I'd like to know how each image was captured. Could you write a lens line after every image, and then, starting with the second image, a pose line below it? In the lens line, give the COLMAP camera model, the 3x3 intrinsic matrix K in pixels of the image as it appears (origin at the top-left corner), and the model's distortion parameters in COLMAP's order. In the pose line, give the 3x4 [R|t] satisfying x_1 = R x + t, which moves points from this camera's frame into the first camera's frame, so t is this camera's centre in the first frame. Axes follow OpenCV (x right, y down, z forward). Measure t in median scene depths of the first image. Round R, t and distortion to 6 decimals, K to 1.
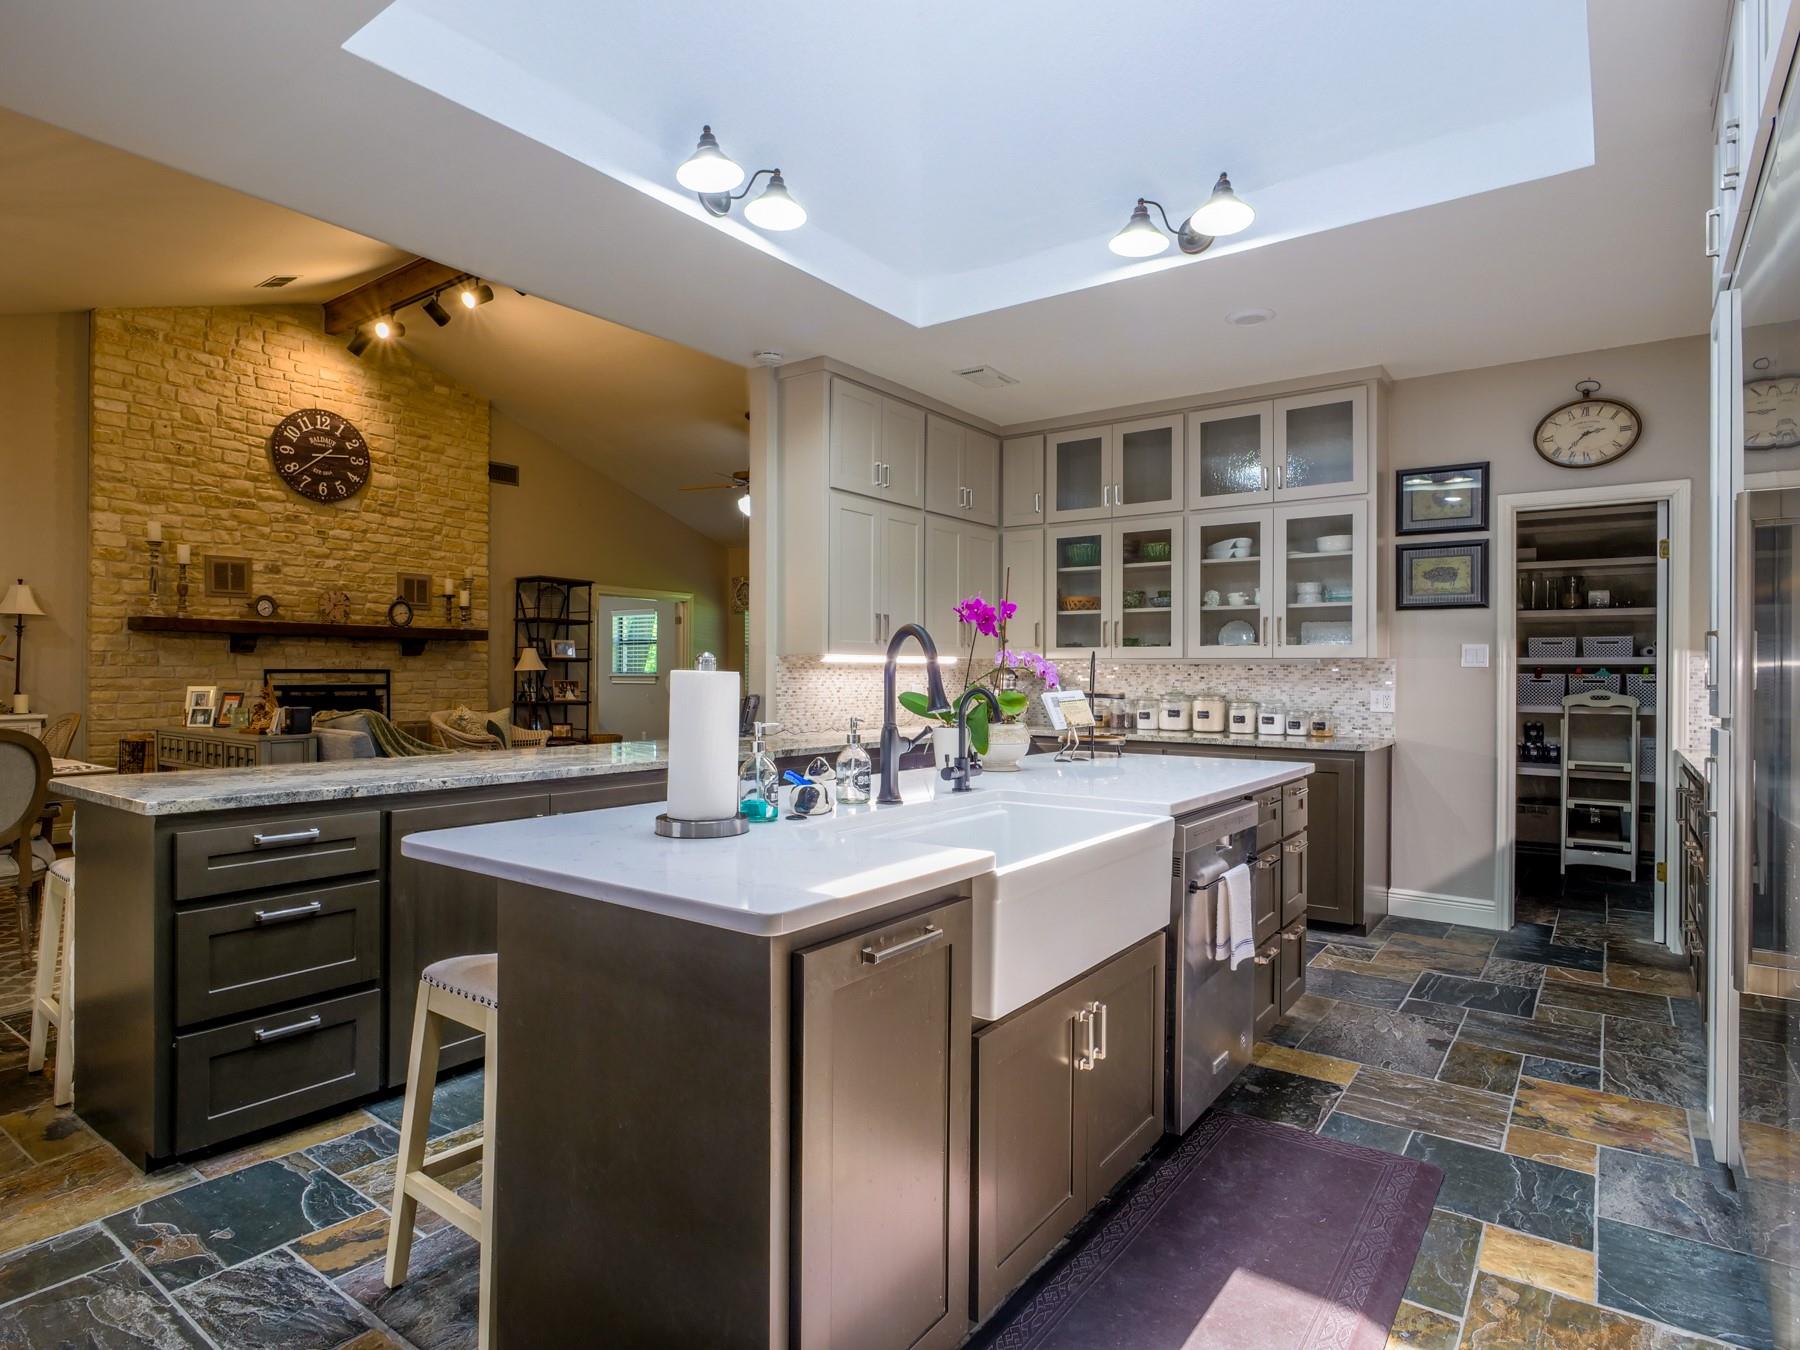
lens RADIAL K [[980.0, 0, 901.3], [0, 980.0, 675.5], [0, 0, 1]] dist [-0.014006, 0.004245]
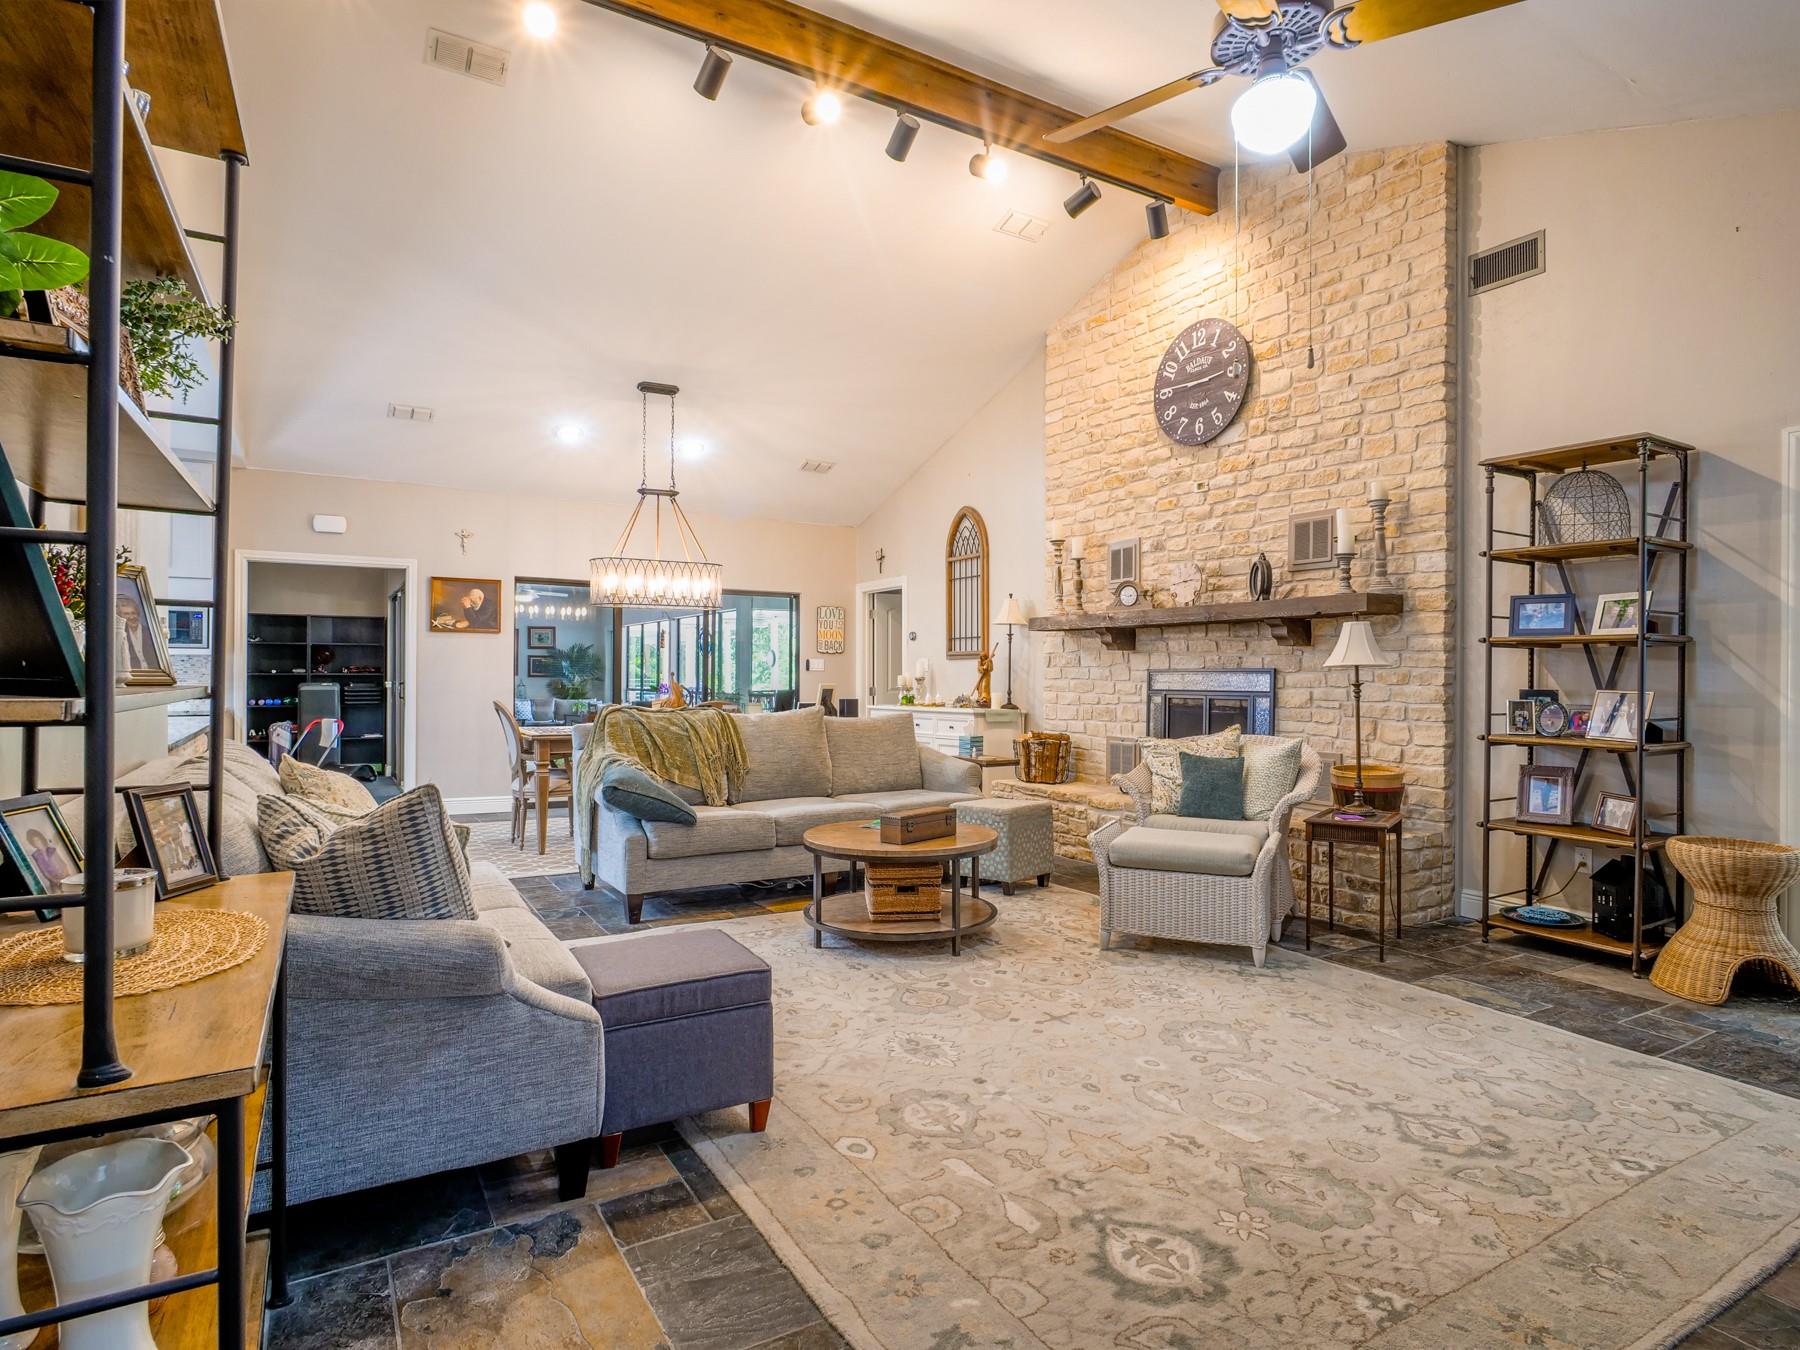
lens RADIAL K [[980.0, 0, 901.3], [0, 980.0, 672.7], [0, 0, 1]] dist [-0.014006, 0.004245]
pose [[-0.390970, -0.006216, -0.920382, 0.181160], [-0.007398, 0.999966, -0.003611, 0.000869], [0.920374, 0.005398, -0.391003, 1.073864]]
